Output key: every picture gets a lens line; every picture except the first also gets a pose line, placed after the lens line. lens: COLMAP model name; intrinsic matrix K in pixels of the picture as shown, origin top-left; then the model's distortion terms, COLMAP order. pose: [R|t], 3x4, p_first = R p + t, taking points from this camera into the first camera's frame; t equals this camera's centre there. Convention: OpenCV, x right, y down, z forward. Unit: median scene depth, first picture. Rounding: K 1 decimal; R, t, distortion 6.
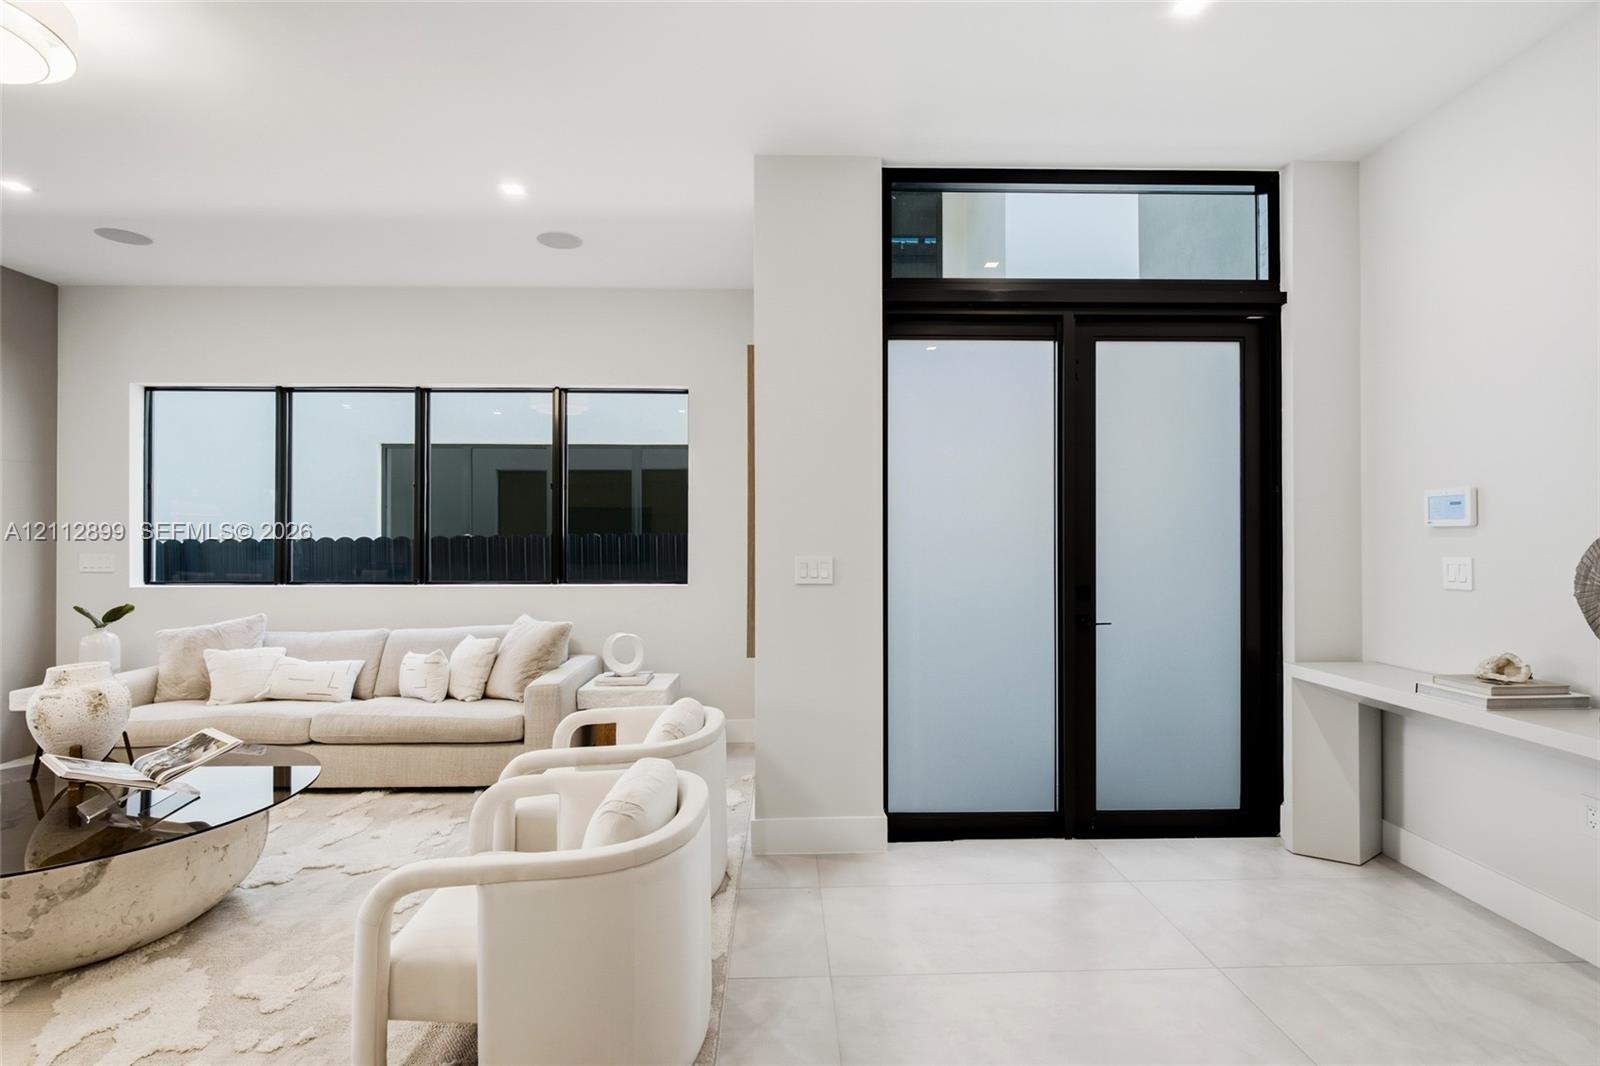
lens RADIAL K [[791.5, 0, 823.6], [0, 791.5, 534.6], [0, 0, 1]] dist [-0.001168, -0.002377]
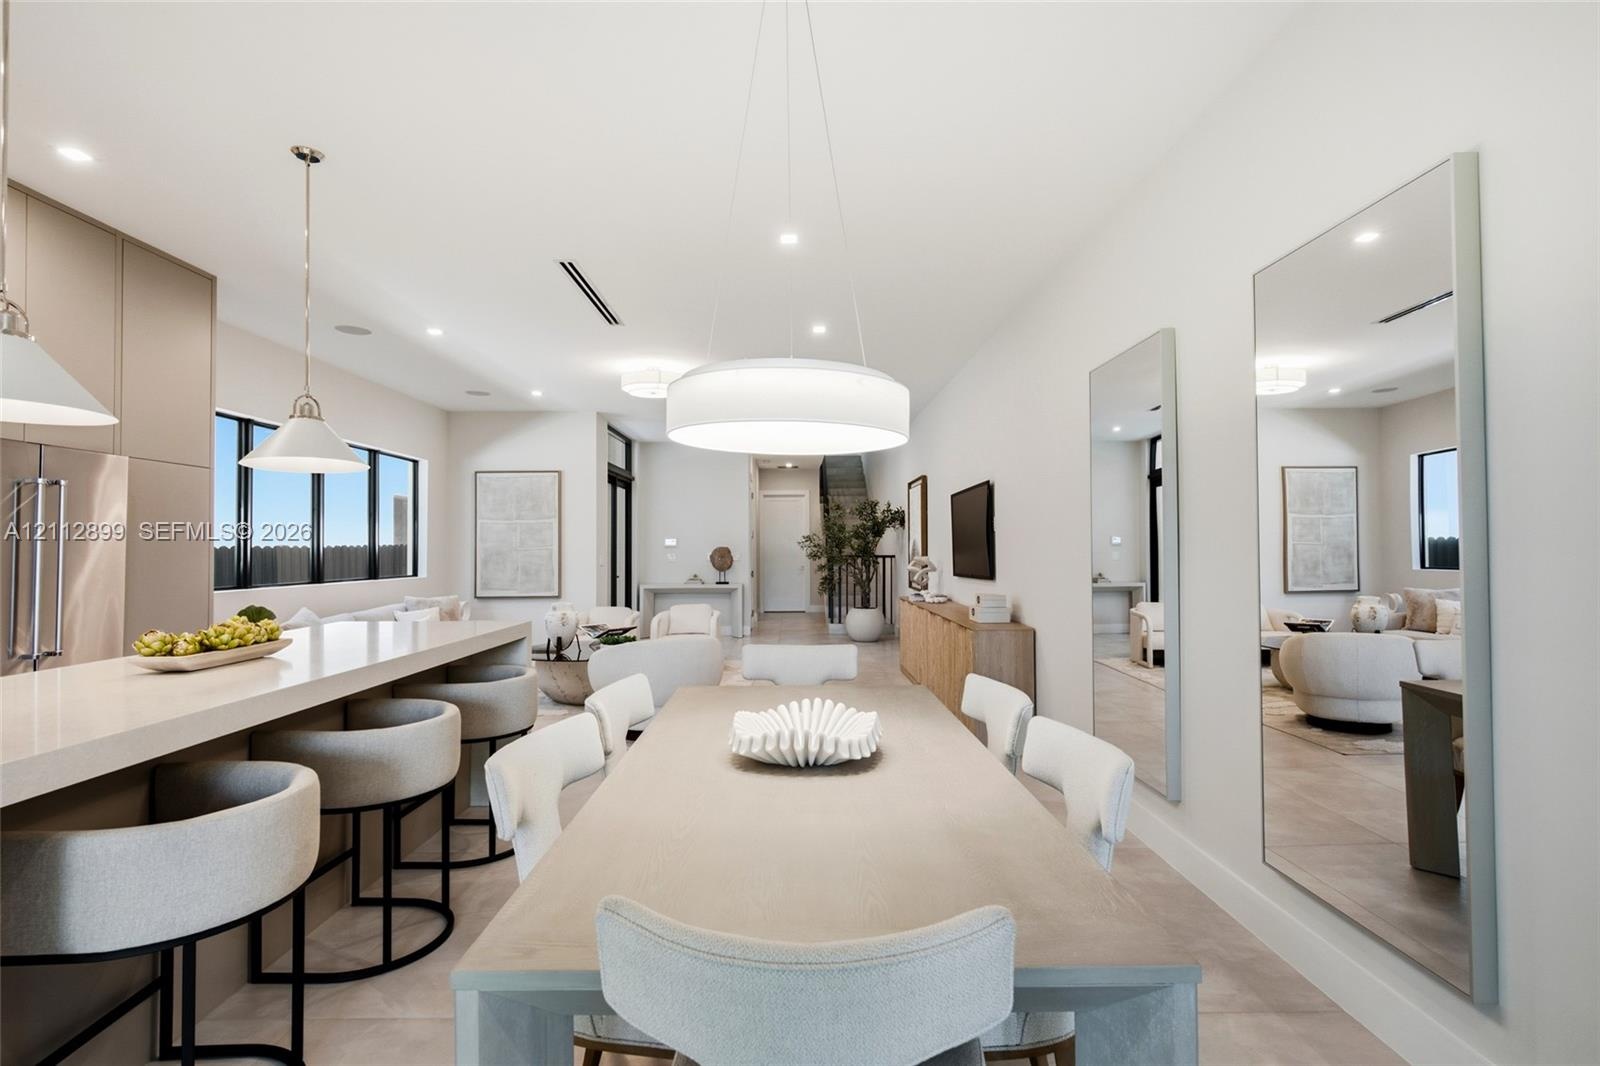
lens RADIAL K [[743.6, 0, 821.9], [0, 743.6, 536.8], [0, 0, 1]] dist [-0.040963, -0.000023]
pose [[-0.003085, 0.017657, 0.999839, -5.406767], [-0.002824, 0.999840, -0.017666, 0.010688], [-0.999991, -0.002878, -0.003035, 0.411032]]
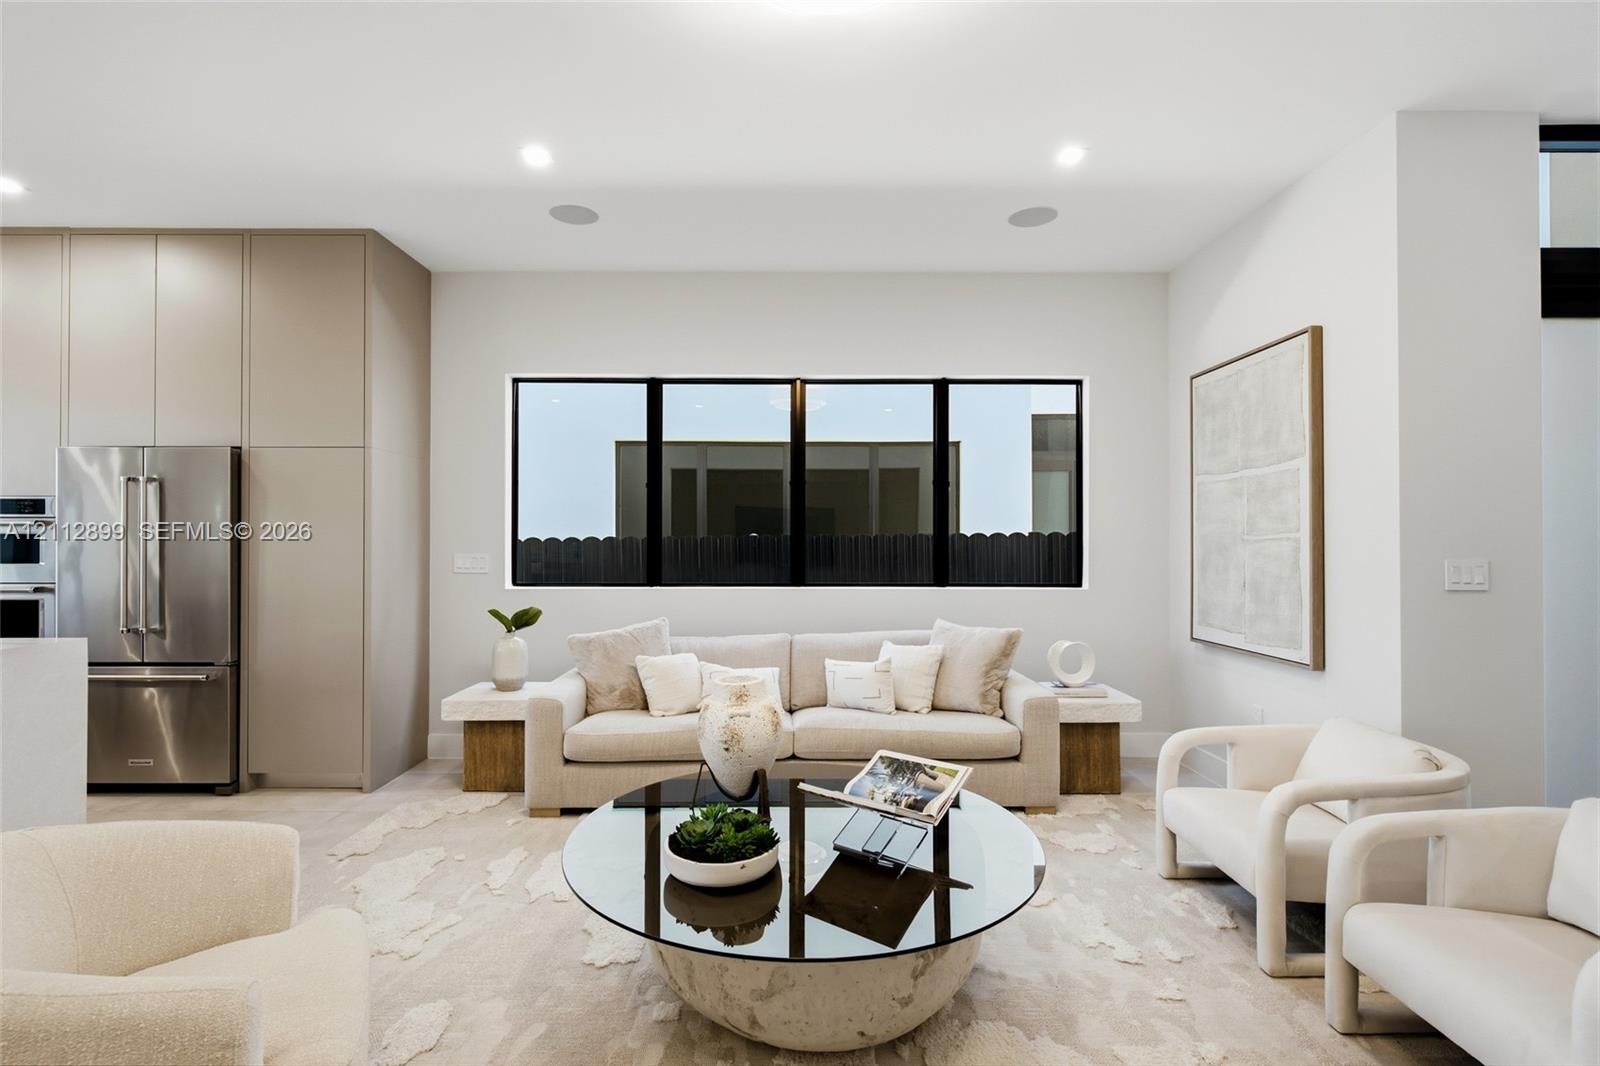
lens RADIAL K [[791.5, 0, 823.6], [0, 791.5, 534.6], [0, 0, 1]] dist [-0.001168, -0.002377]
pose [[0.999667, 0.001649, -0.025759, -0.461741], [-0.001659, 0.999999, -0.000386, 0.000835], [0.025758, 0.000429, 0.999668, 0.057320]]
